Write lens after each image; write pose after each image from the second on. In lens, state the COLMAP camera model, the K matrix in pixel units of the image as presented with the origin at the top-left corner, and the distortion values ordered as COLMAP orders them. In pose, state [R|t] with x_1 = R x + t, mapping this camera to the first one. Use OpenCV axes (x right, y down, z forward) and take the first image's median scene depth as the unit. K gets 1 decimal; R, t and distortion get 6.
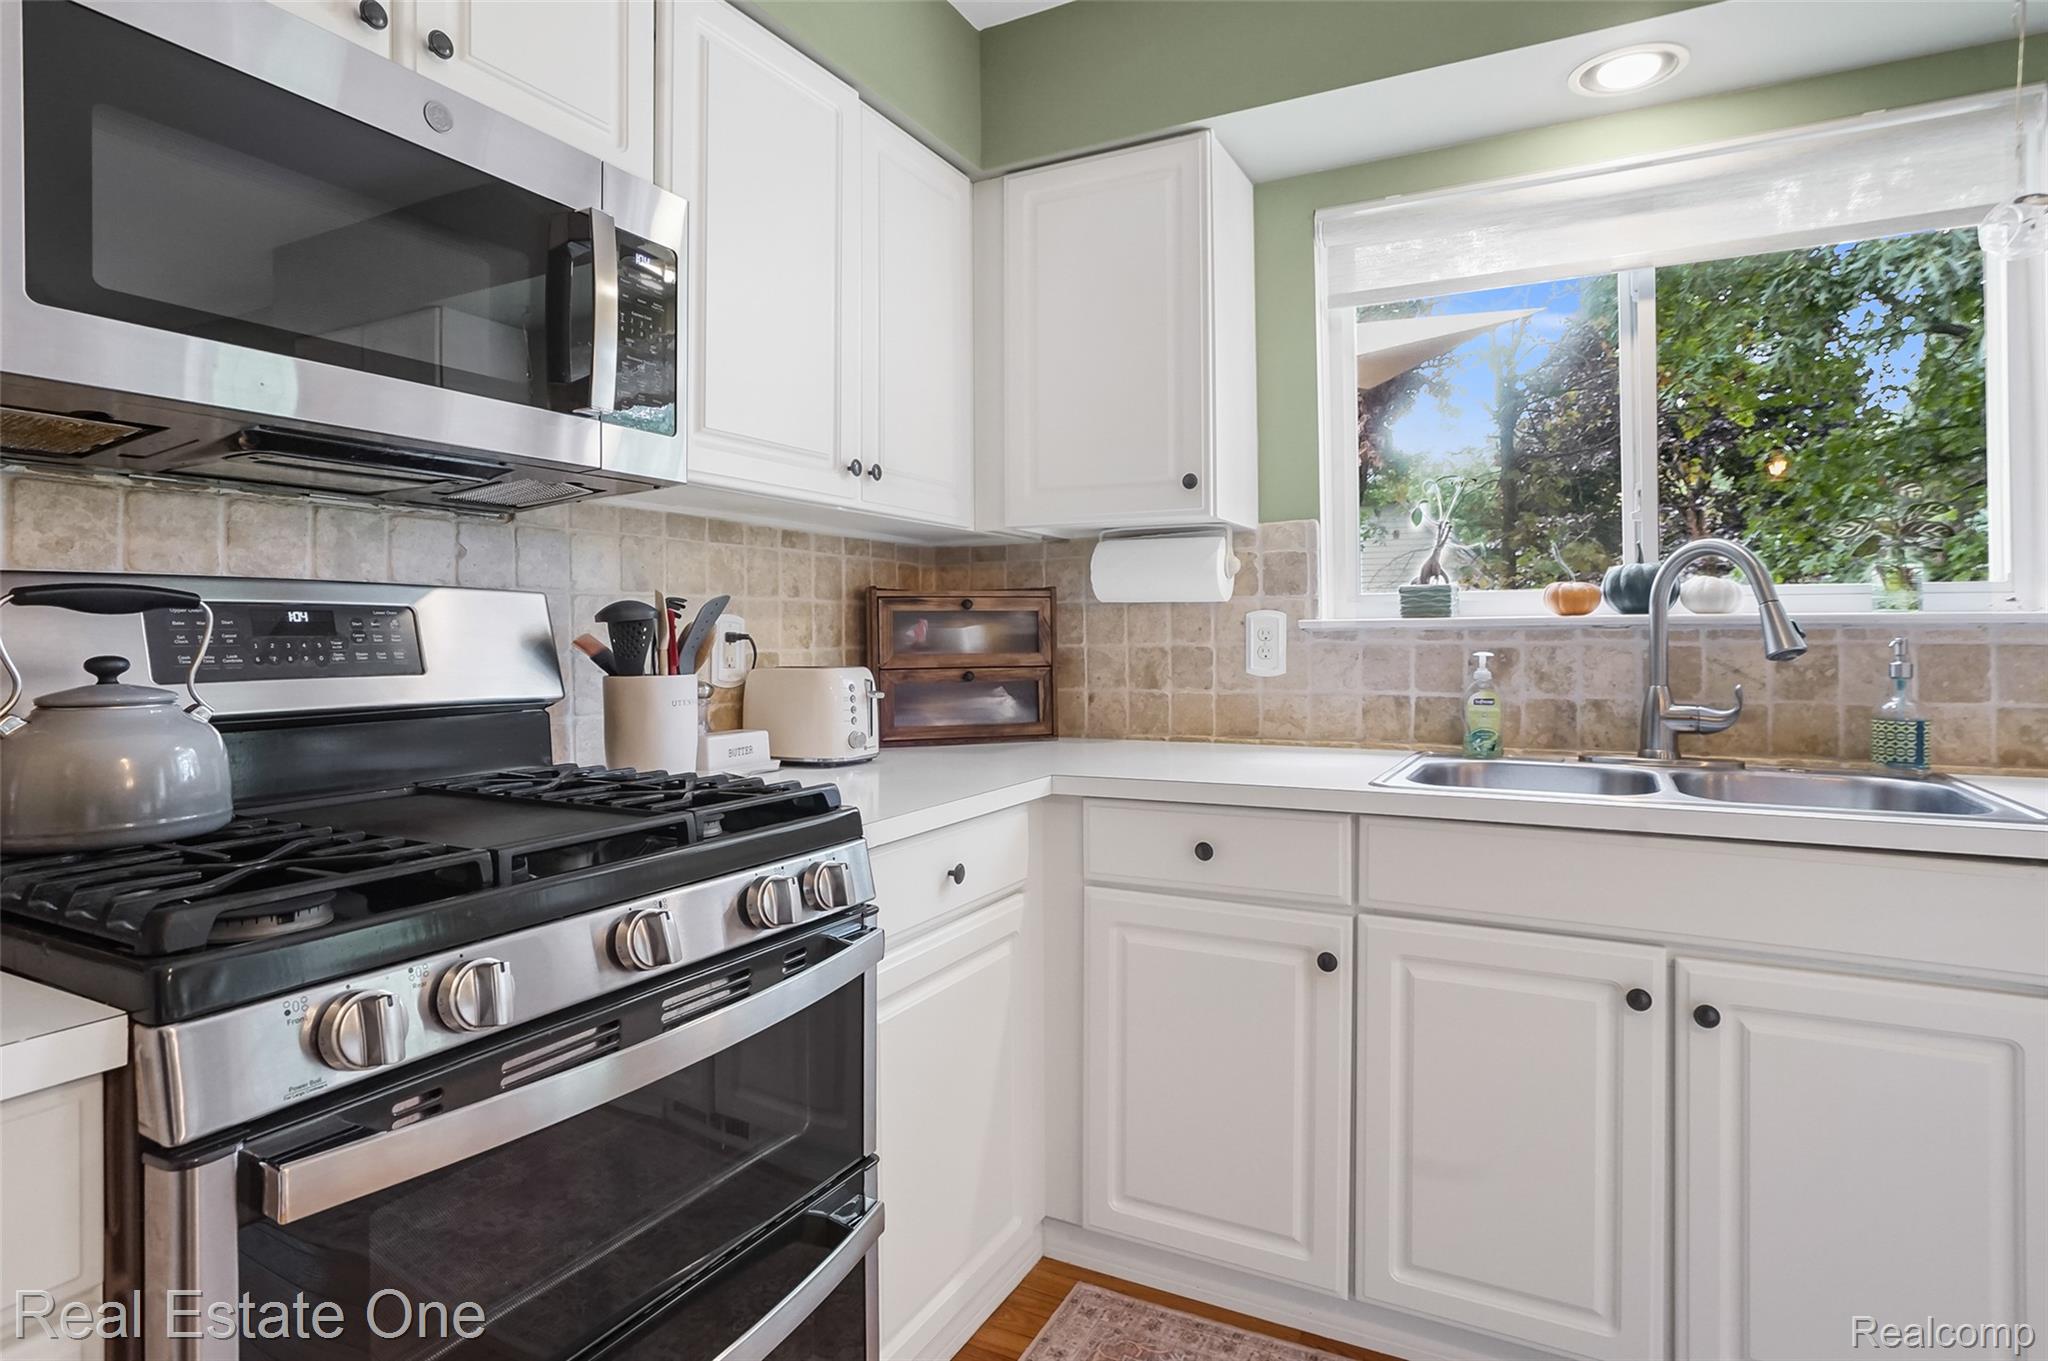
lens RADIAL K [[1037.8, 0, 1026.7], [0, 1037.8, 633.6], [0, 0, 1]] dist [-0.041554, 0.026295]
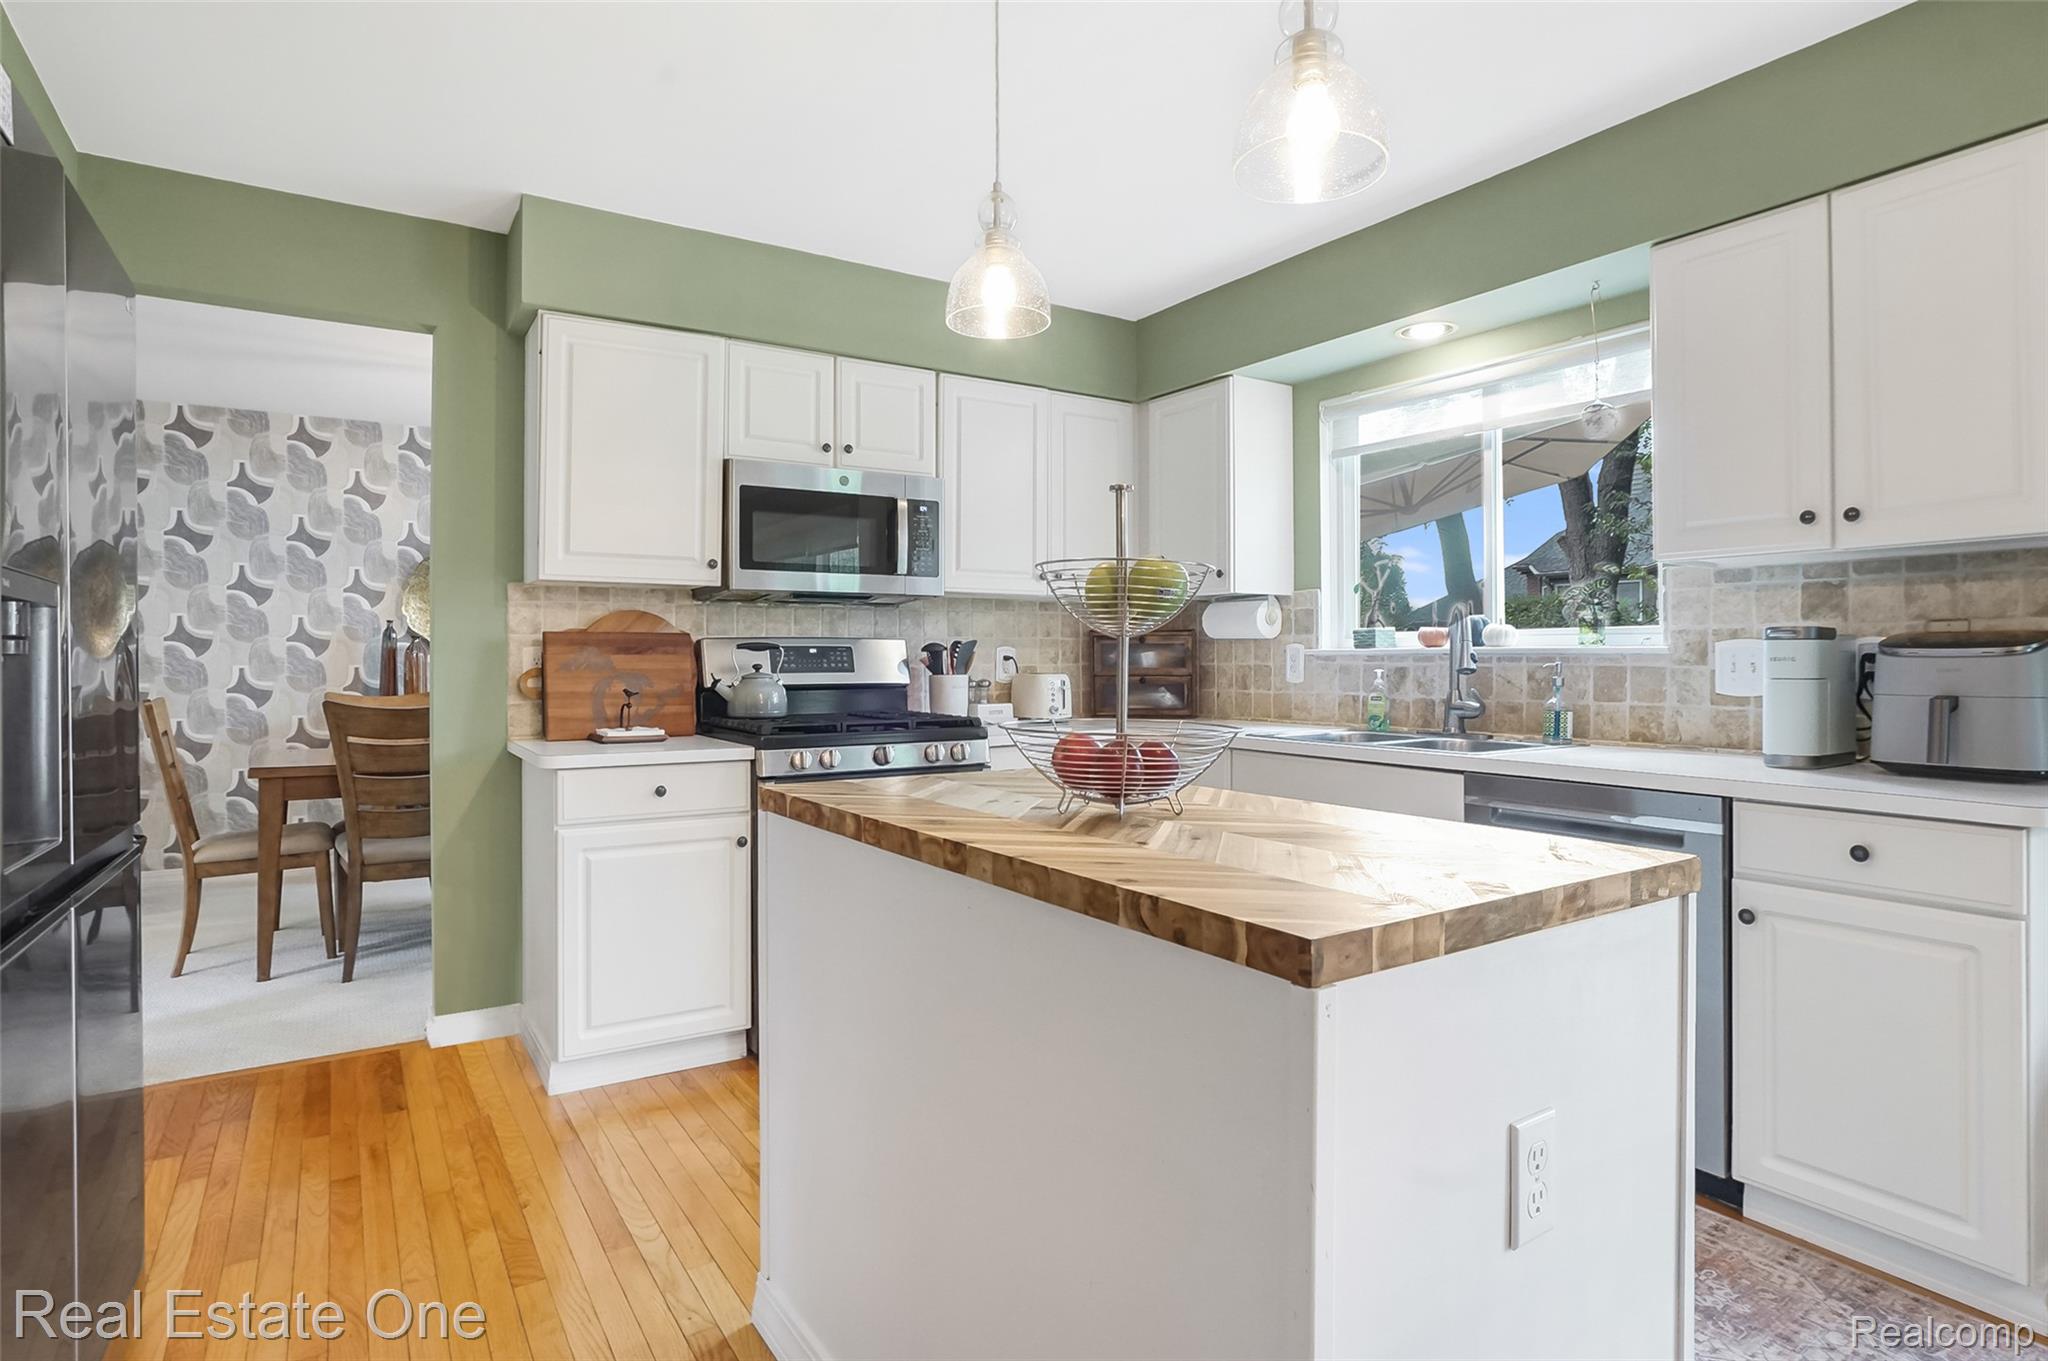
lens RADIAL K [[1064.7, 0, 1023.3], [0, 1064.7, 650.0], [0, 0, 1]] dist [-0.044721, -0.000006]
pose [[0.861944, 0.000906, -0.507003, 0.804326], [-0.001369, 0.999999, -0.000540, -0.011421], [0.507002, 0.001160, 0.861944, -0.776503]]
